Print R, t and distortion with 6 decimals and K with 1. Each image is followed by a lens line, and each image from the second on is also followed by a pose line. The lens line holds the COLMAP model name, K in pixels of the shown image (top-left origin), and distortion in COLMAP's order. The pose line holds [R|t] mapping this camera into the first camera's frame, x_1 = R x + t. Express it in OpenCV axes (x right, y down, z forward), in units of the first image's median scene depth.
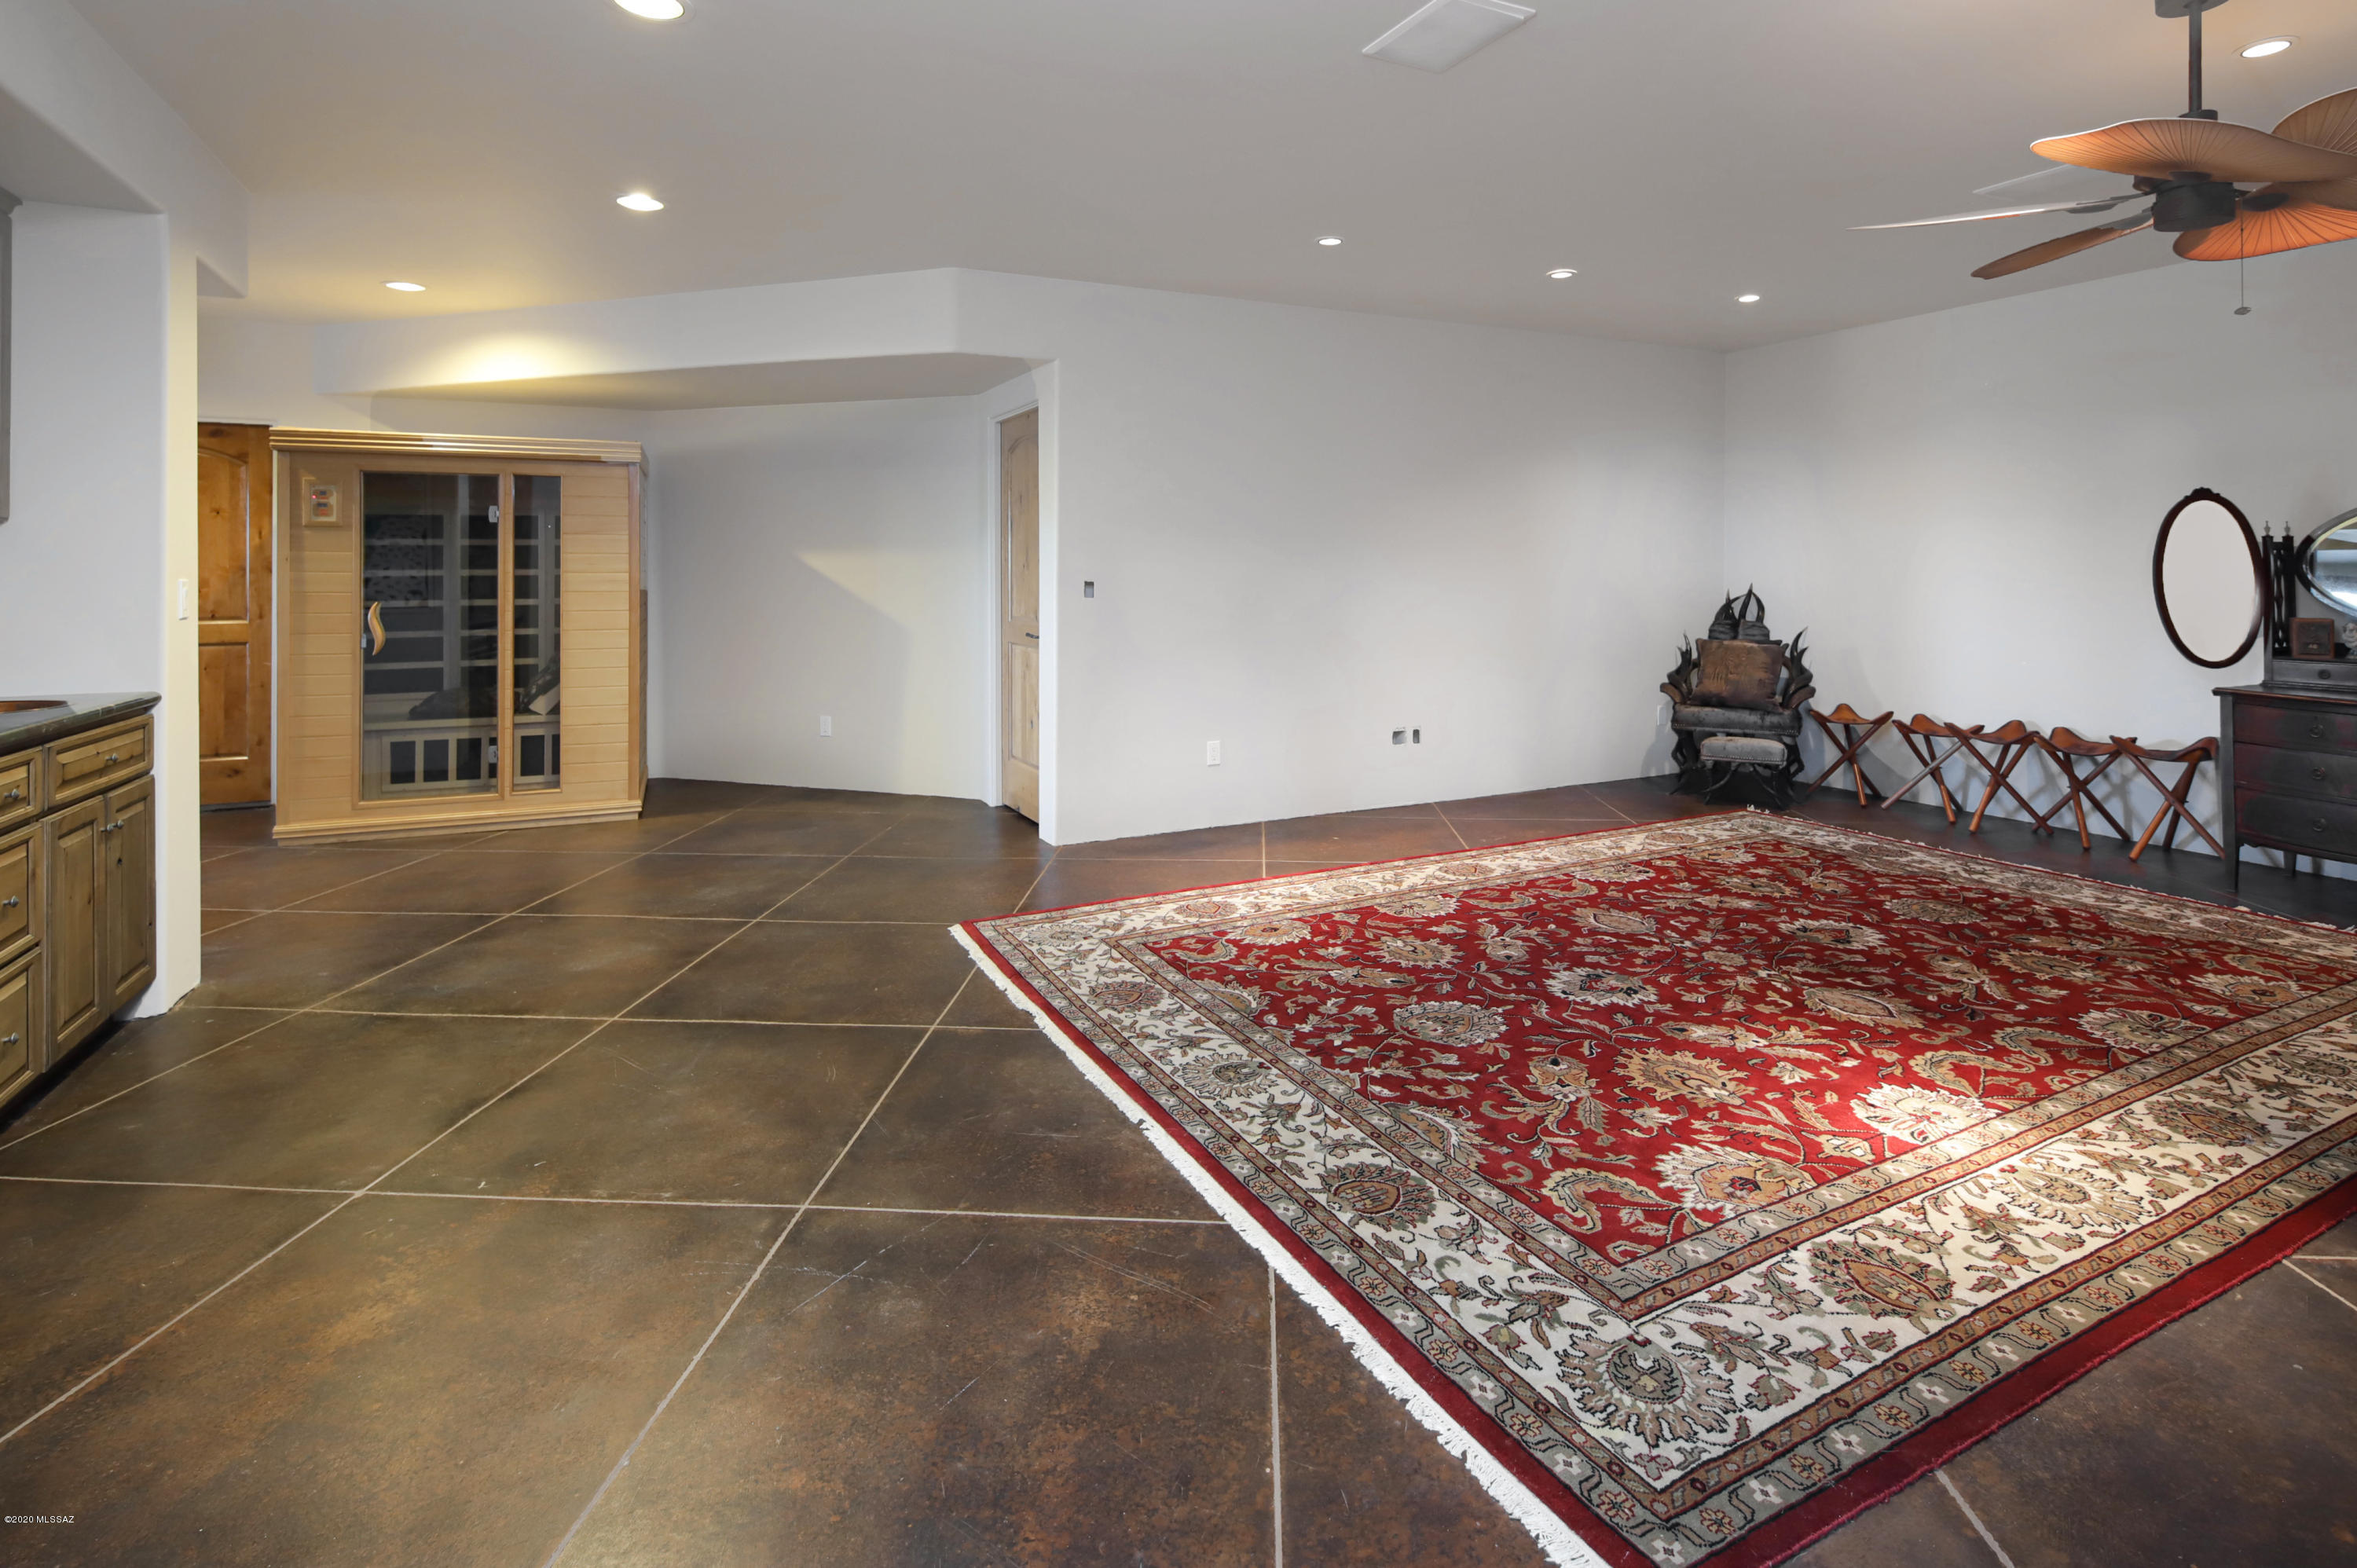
lens RADIAL K [[1143.2, 0, 1194.7], [0, 1143.2, 573.0], [0, 0, 1]] dist [0.003016, 0.000542]
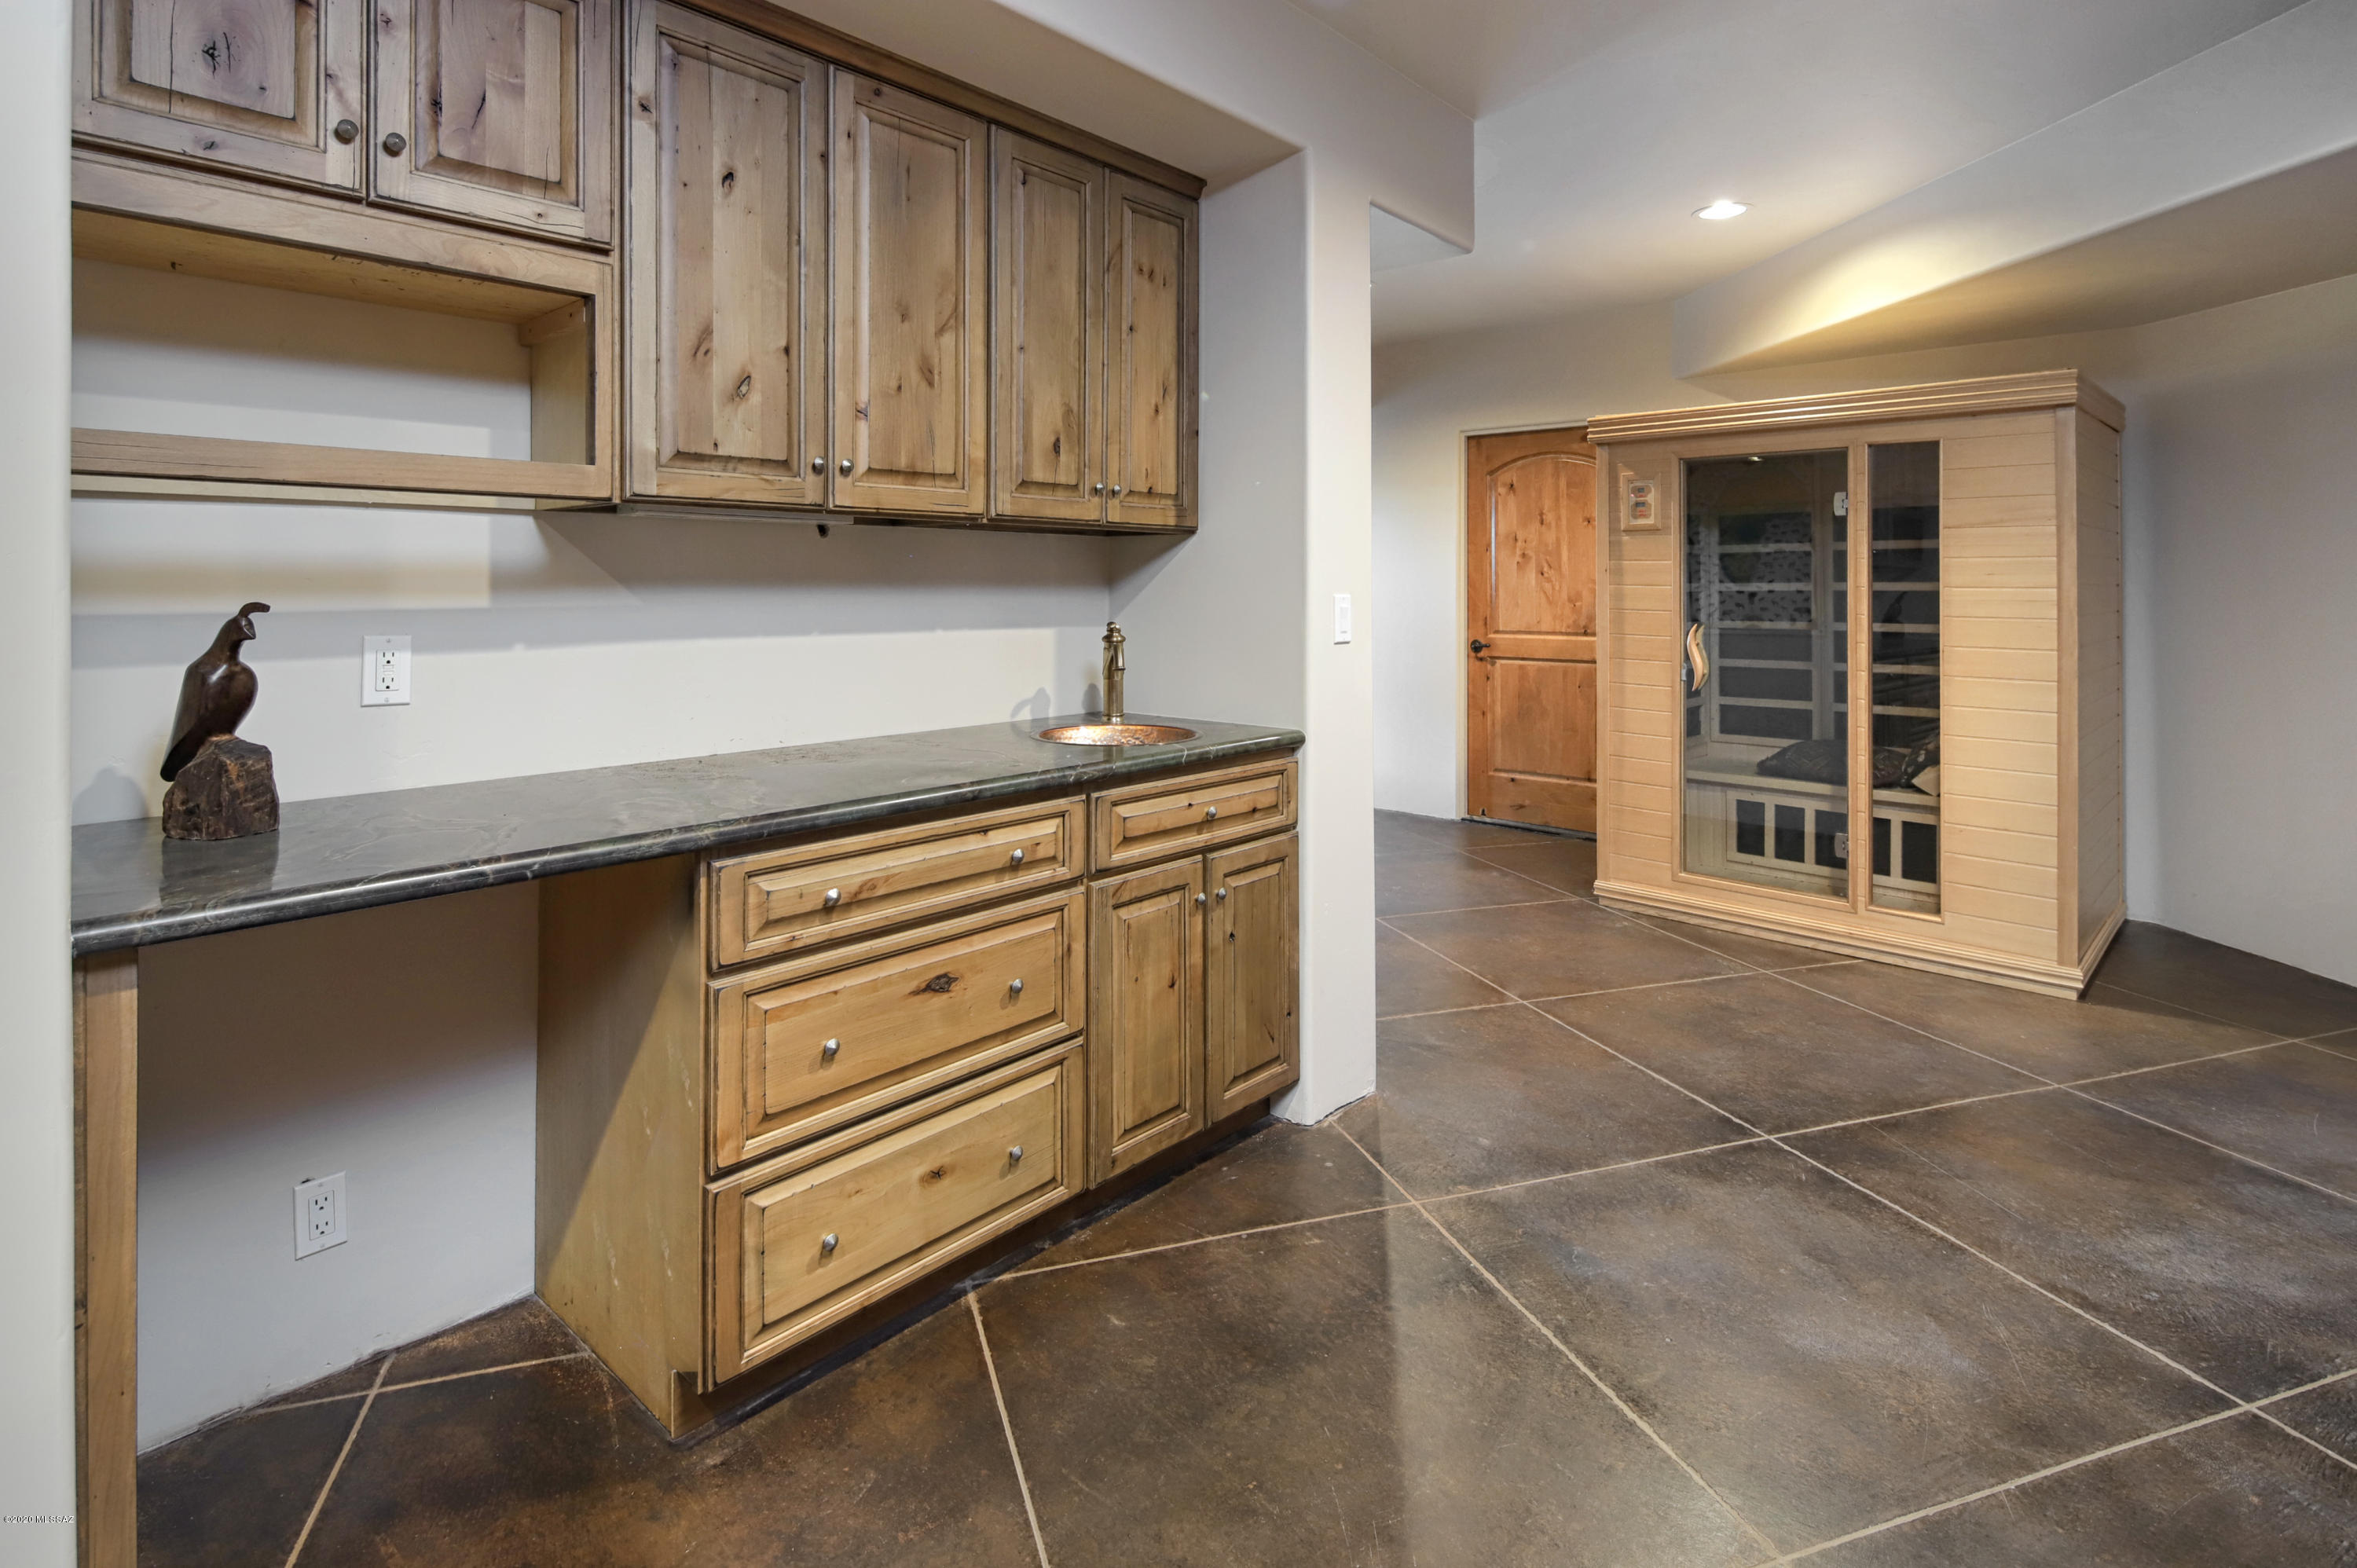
lens RADIAL K [[1143.2, 0, 1194.7], [0, 1143.2, 573.0], [0, 0, 1]] dist [0.003016, 0.000542]
pose [[0.358626, -0.005253, -0.933467, -0.104218], [-0.004344, 0.999964, -0.007296, -0.002397], [0.933471, 0.006672, 0.358590, 0.399528]]
